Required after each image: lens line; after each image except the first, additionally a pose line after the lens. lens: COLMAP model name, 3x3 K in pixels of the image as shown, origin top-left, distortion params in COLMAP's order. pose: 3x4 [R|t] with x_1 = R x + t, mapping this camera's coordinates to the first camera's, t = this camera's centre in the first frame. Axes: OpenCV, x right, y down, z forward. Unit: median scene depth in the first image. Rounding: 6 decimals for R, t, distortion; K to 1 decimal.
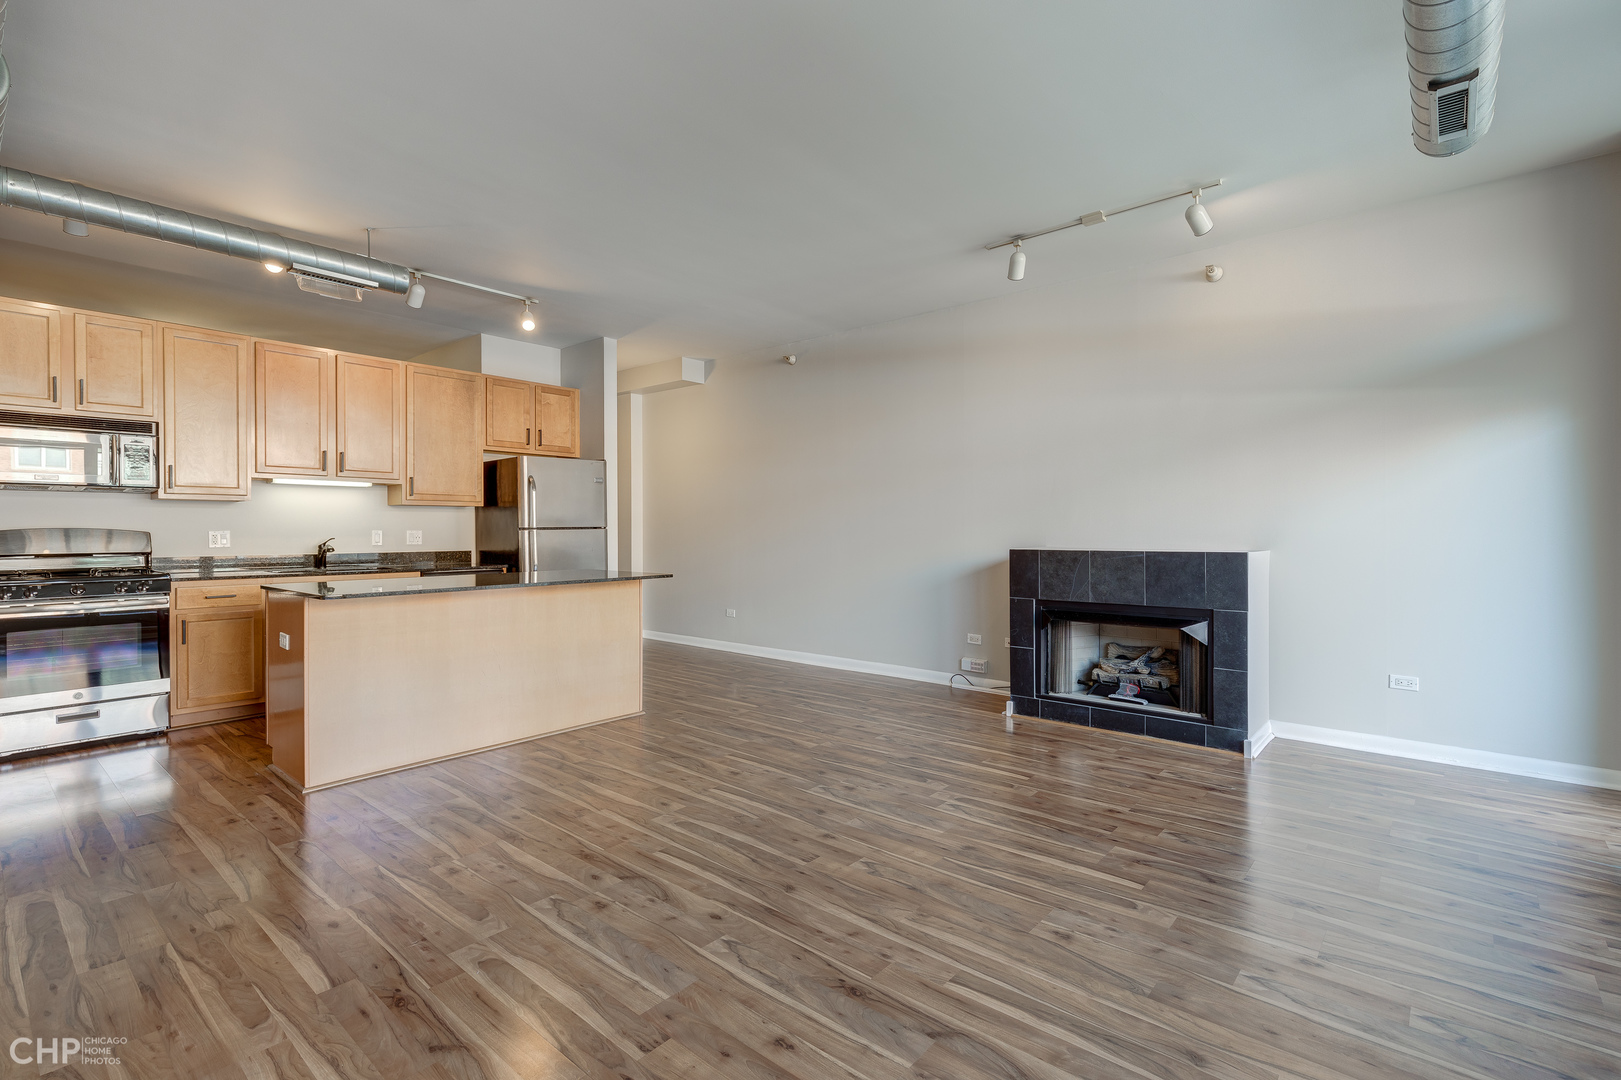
lens RADIAL K [[744.5, 0, 809.0], [0, 744.5, 536.5], [0, 0, 1]] dist [0.009706, -0.000622]
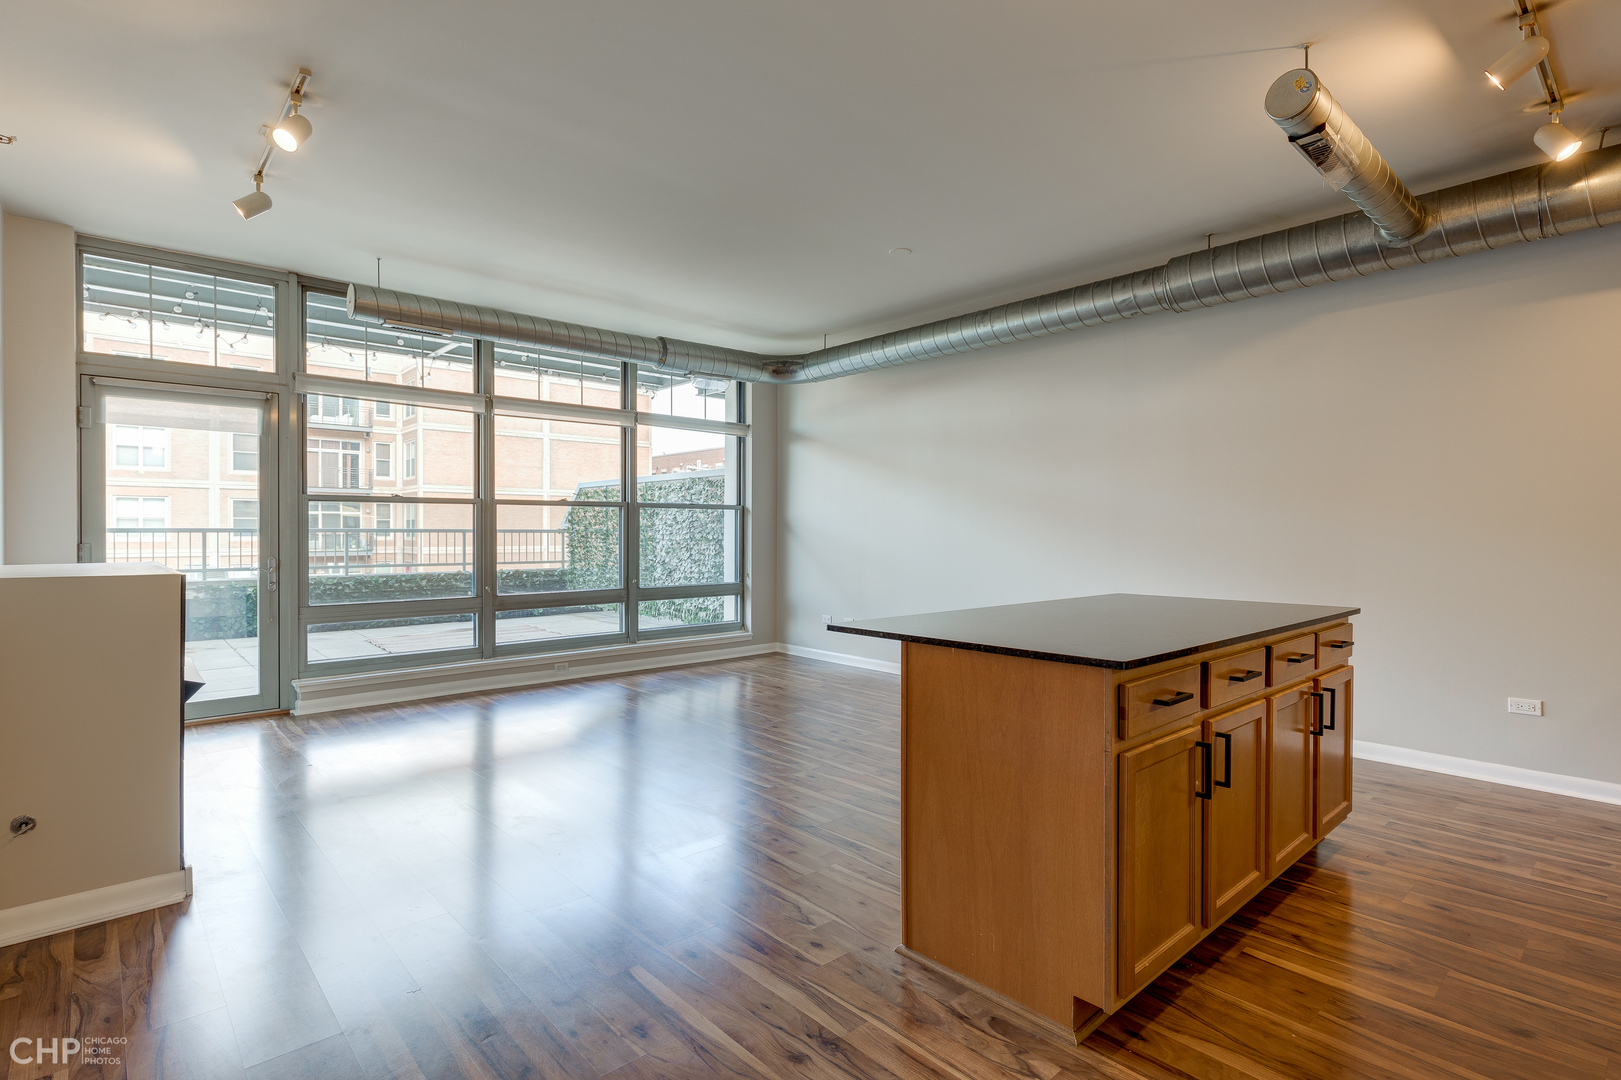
lens RADIAL K [[792.5, 0, 809.3], [0, 792.5, 535.6], [0, 0, 1]] dist [-0.002048, 0.000024]
pose [[-0.992696, 0.002217, 0.120626, -0.282466], [0.004256, 0.999852, 0.016653, -0.022617], [-0.120571, 0.017045, -0.992558, 1.839327]]
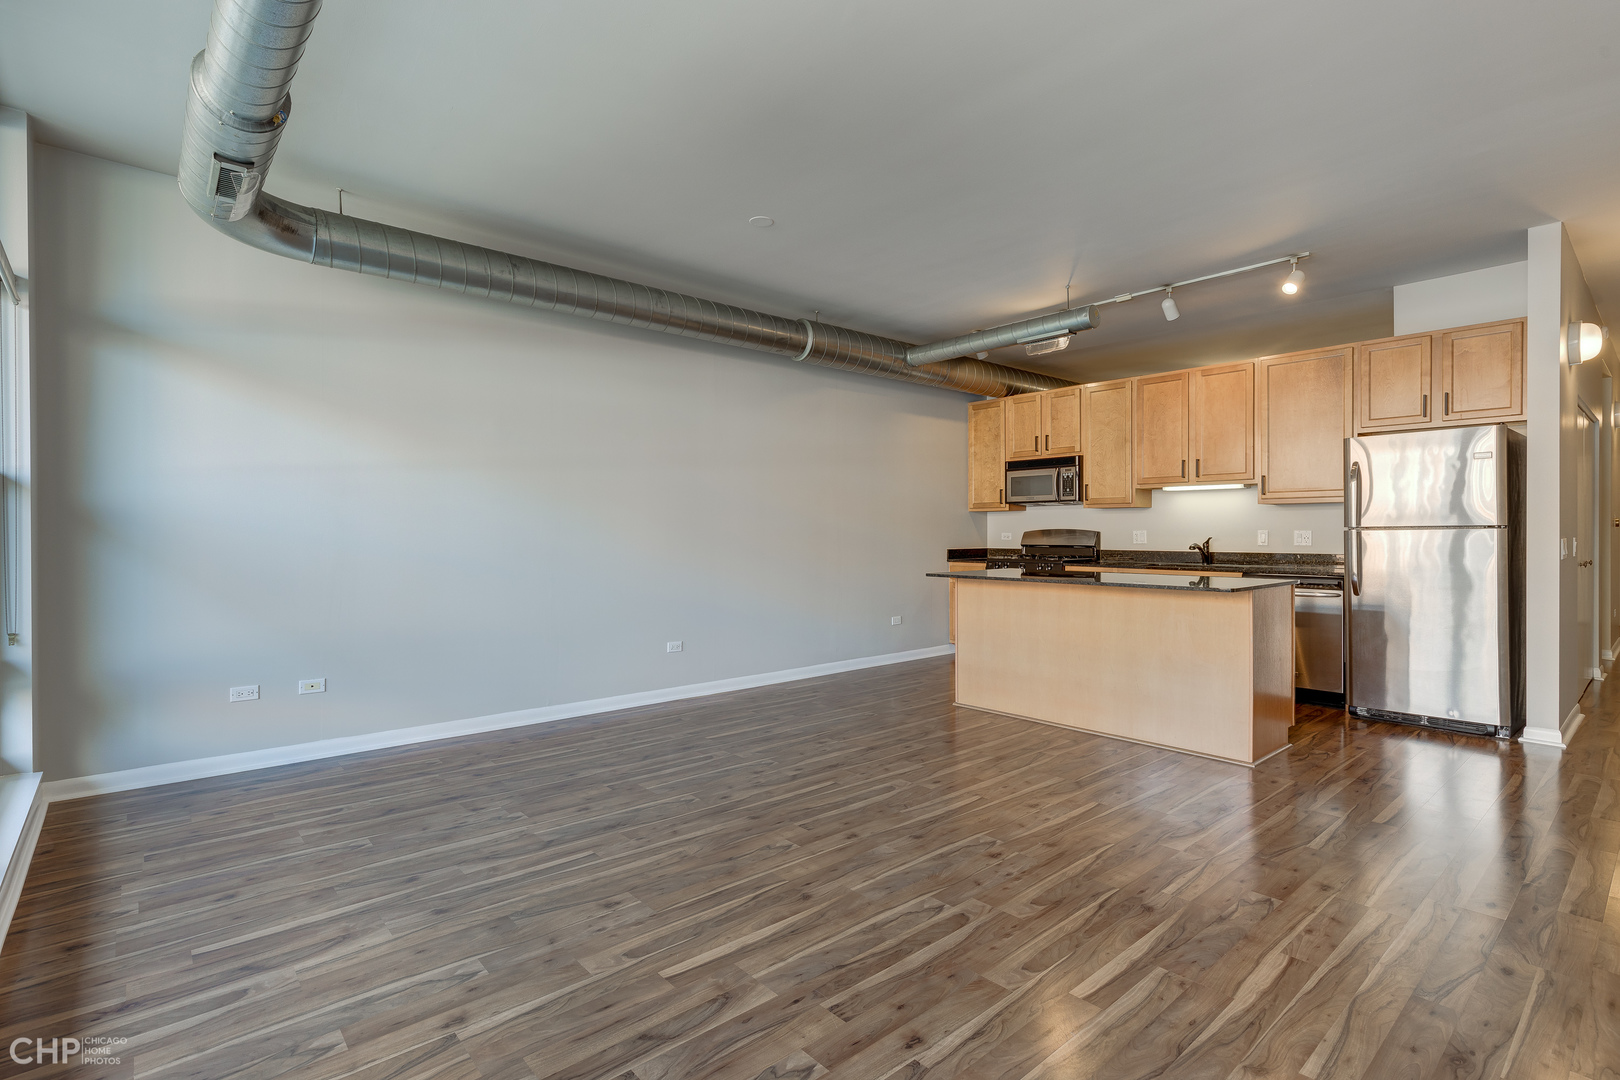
lens RADIAL K [[772.7, 0, 806.2], [0, 772.7, 533.1], [0, 0, 1]] dist [0.000450, 0.000090]
pose [[-0.138344, 0.004271, -0.990375, 0.800058], [-0.006350, 0.999966, 0.005200, -0.008923], [0.990364, 0.007008, -0.138312, 0.811088]]
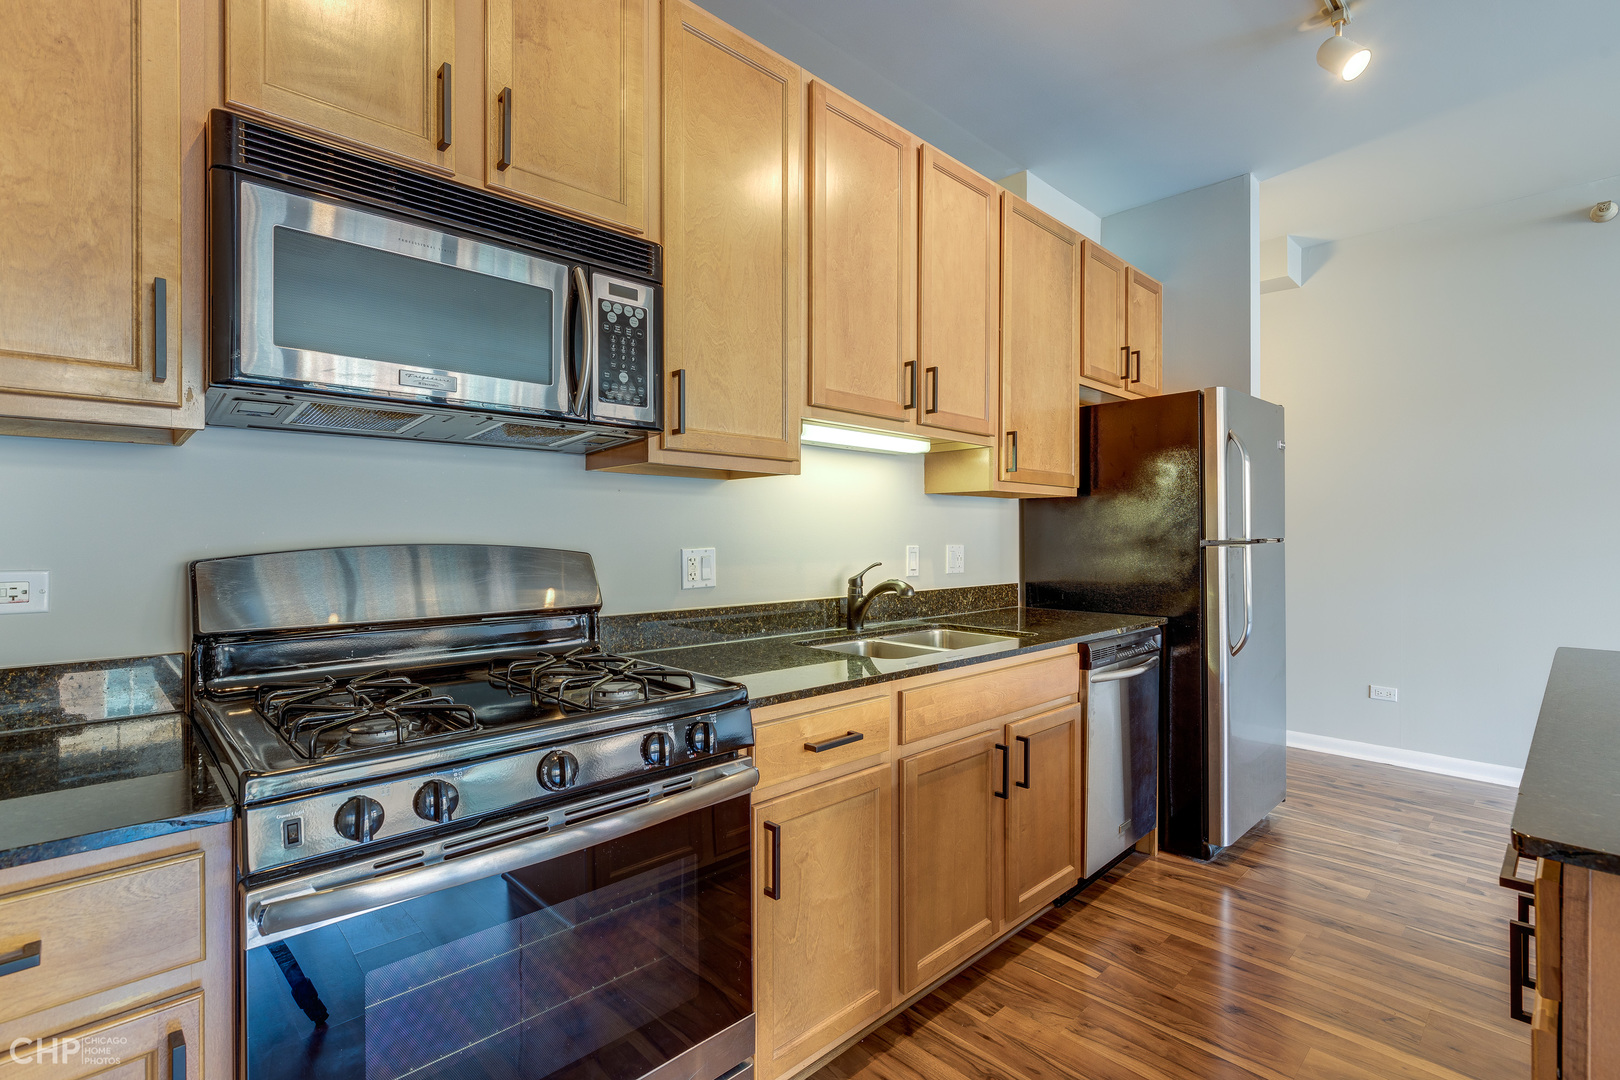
lens RADIAL K [[752.6, 0, 810.0], [0, 752.6, 540.0], [0, 0, 1]] dist [-0.001412, -0.000097]
pose [[0.996006, 0.001096, -0.089277, -0.907255], [-0.001671, 0.999978, -0.006364, -0.012742], [0.089268, 0.006488, 0.995986, 0.770375]]
